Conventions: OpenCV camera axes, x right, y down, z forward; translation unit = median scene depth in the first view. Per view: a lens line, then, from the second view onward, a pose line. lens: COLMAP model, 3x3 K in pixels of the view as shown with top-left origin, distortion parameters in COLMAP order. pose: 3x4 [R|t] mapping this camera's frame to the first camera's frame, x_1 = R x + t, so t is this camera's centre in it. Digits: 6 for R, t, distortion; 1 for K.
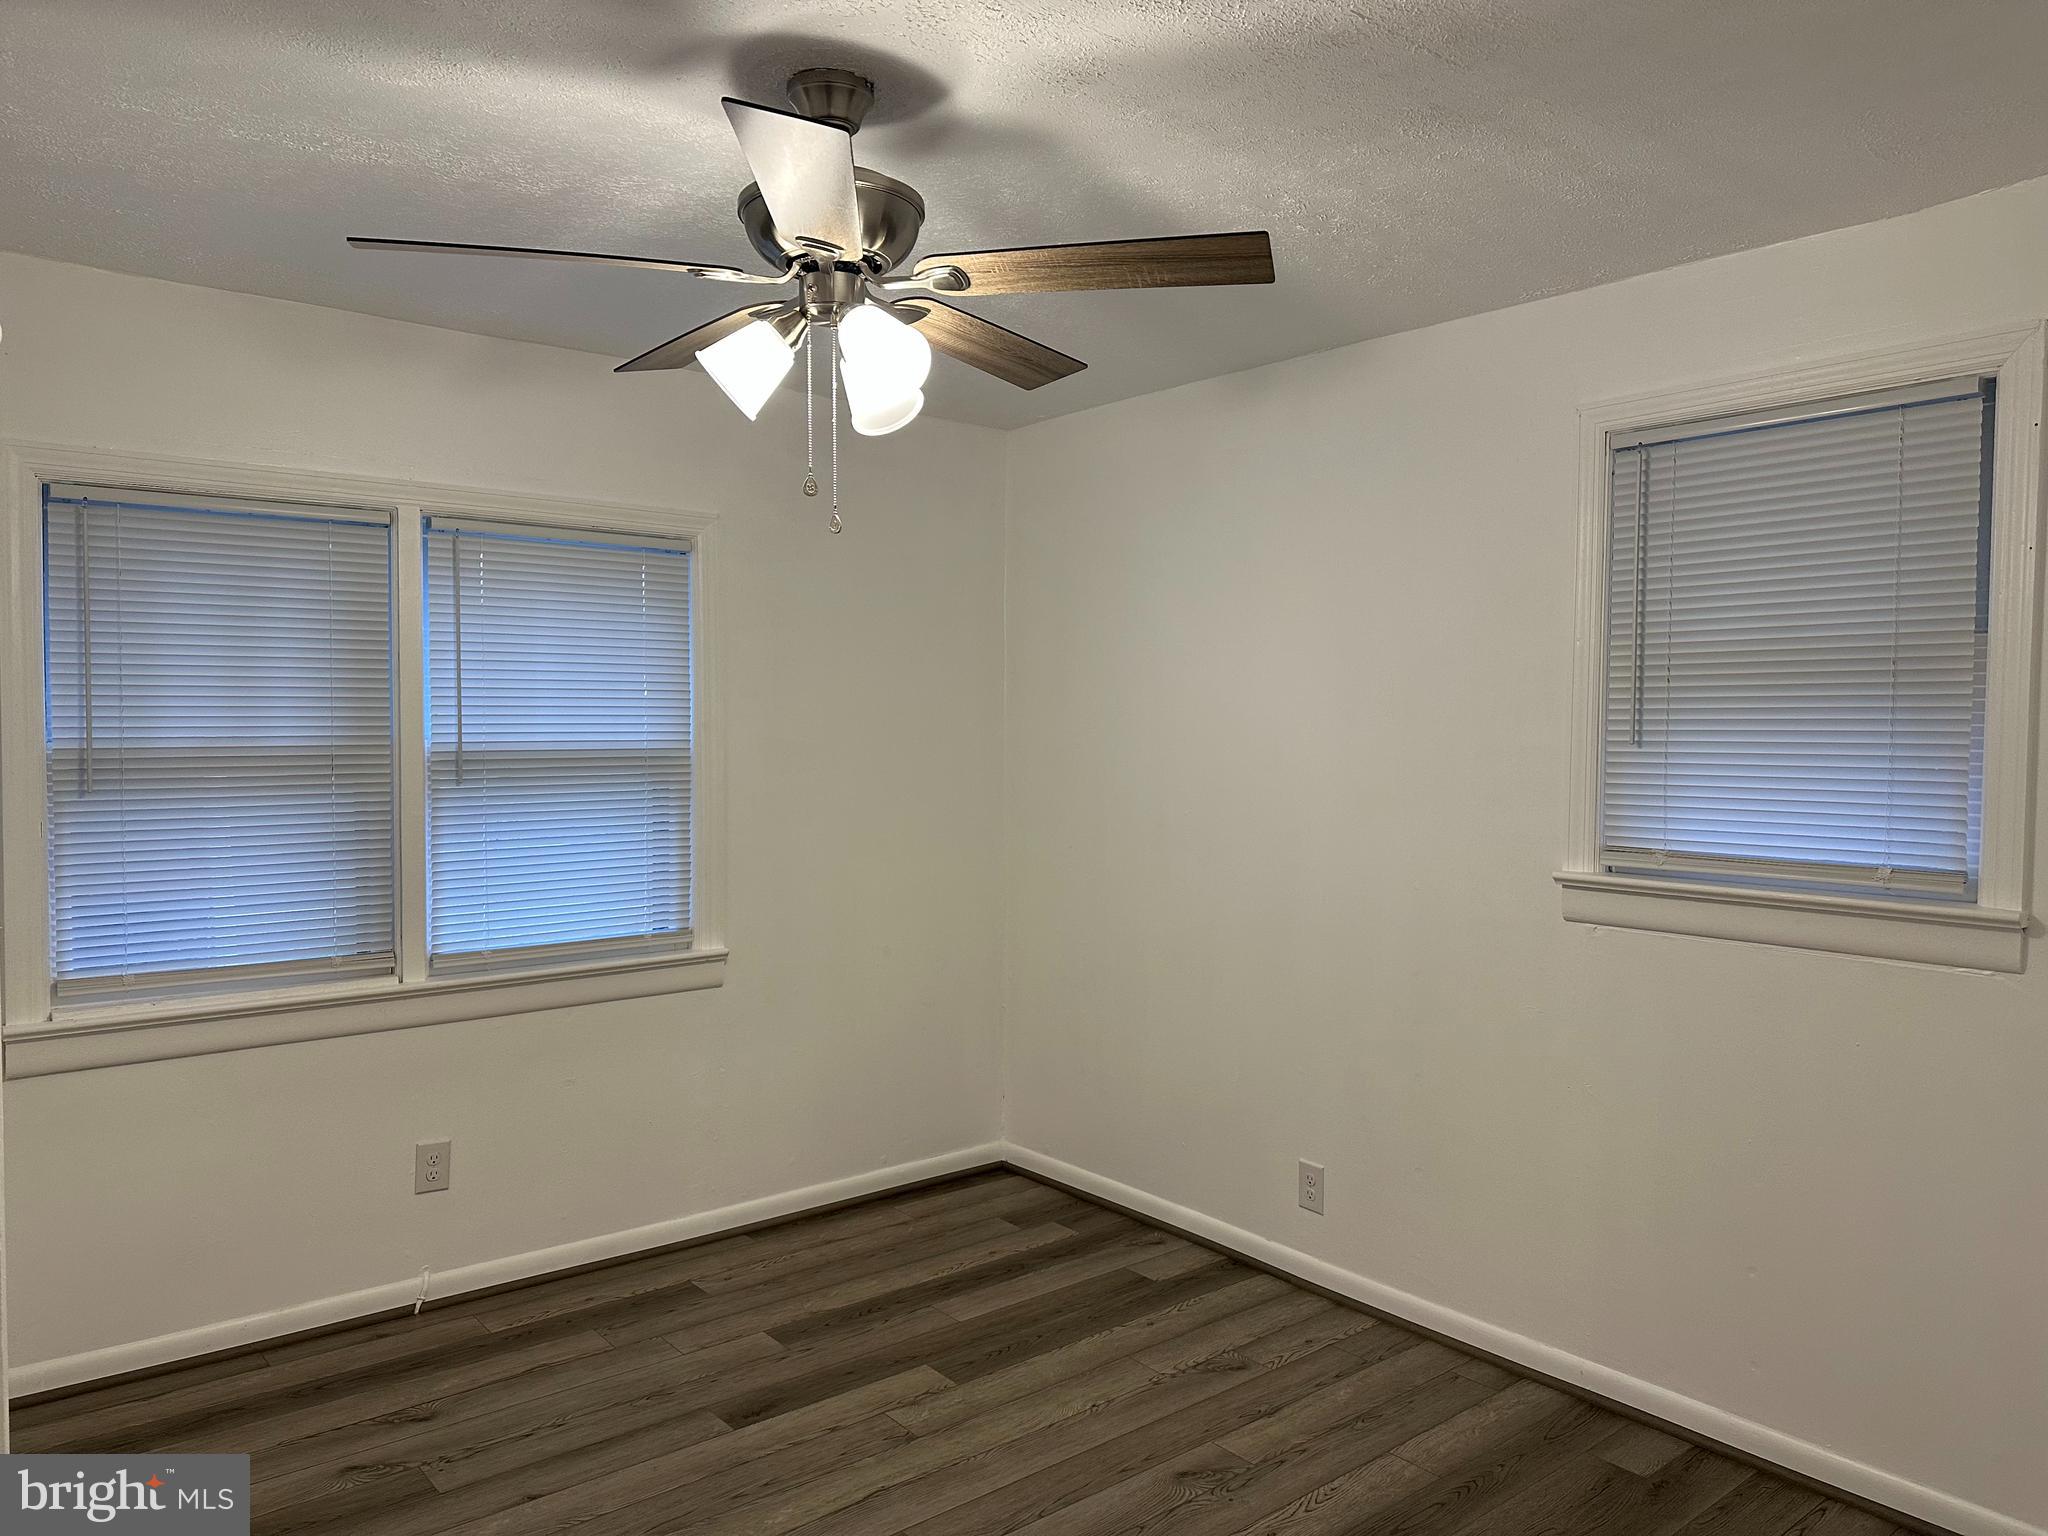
lens RADIAL K [[1451.1, 0, 1024.0], [0, 1451.1, 768.0], [0, 0, 1]] dist [0.139800, -0.175916]
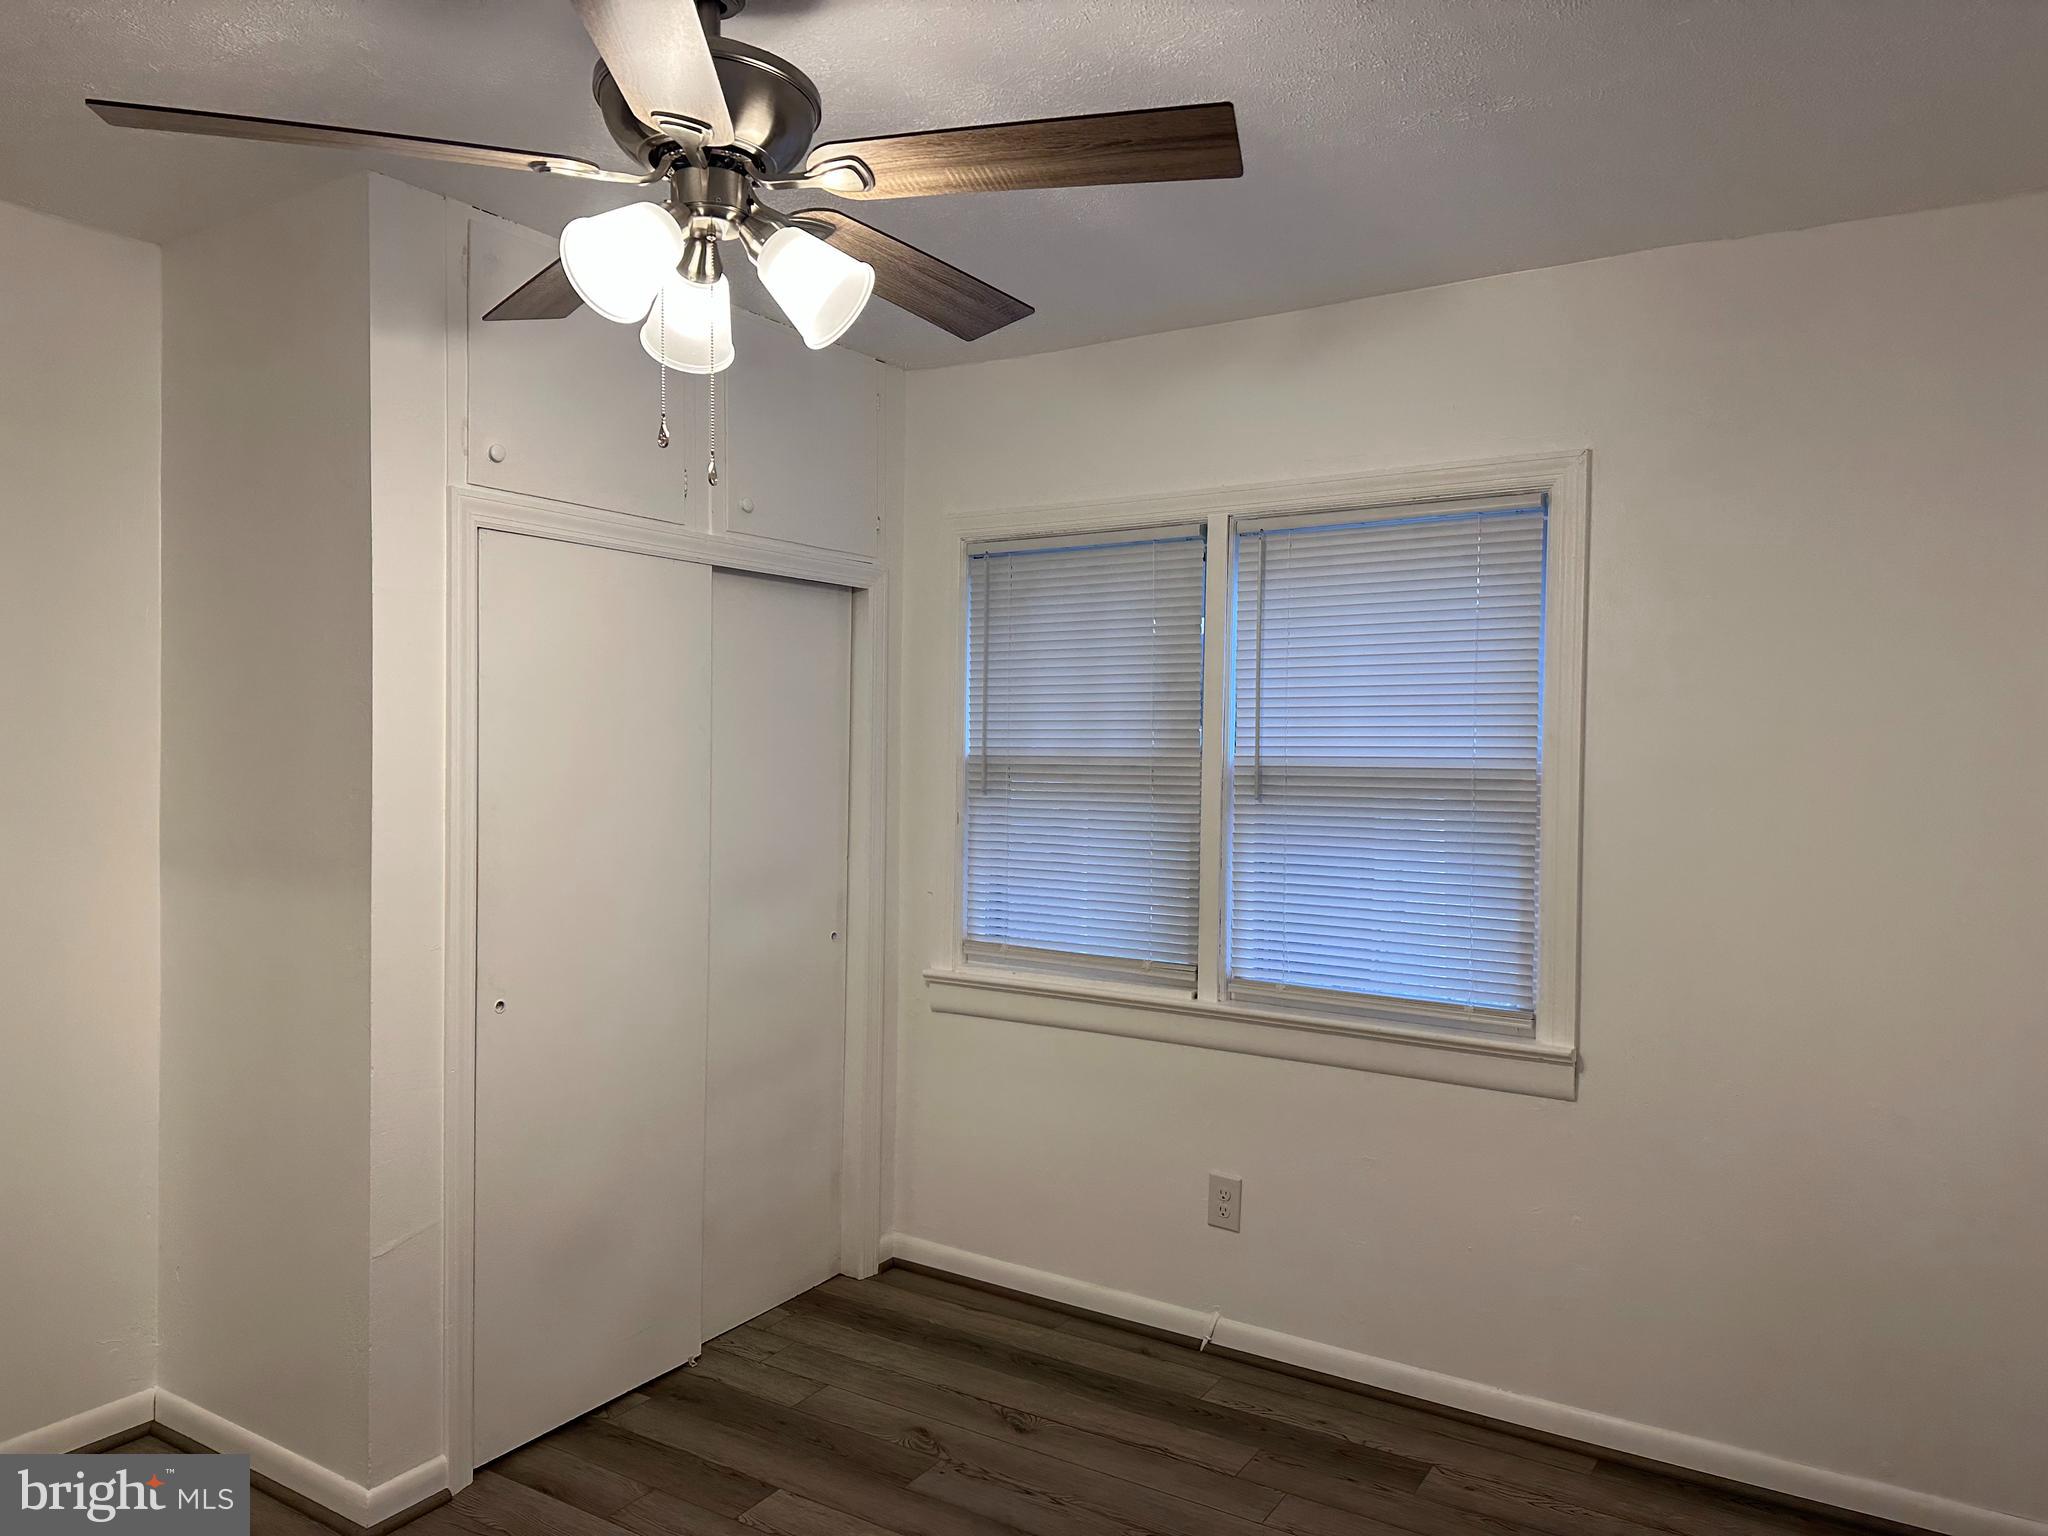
lens RADIAL K [[1405.7, 0, 1024.0], [0, 1405.7, 768.0], [0, 0, 1]] dist [0.172776, -0.321024]
pose [[0.322554, 0.009935, -0.946499, 0.429528], [-0.048330, 0.998813, -0.005986, 0.002655], [0.945316, 0.047676, 0.322652, 0.580070]]
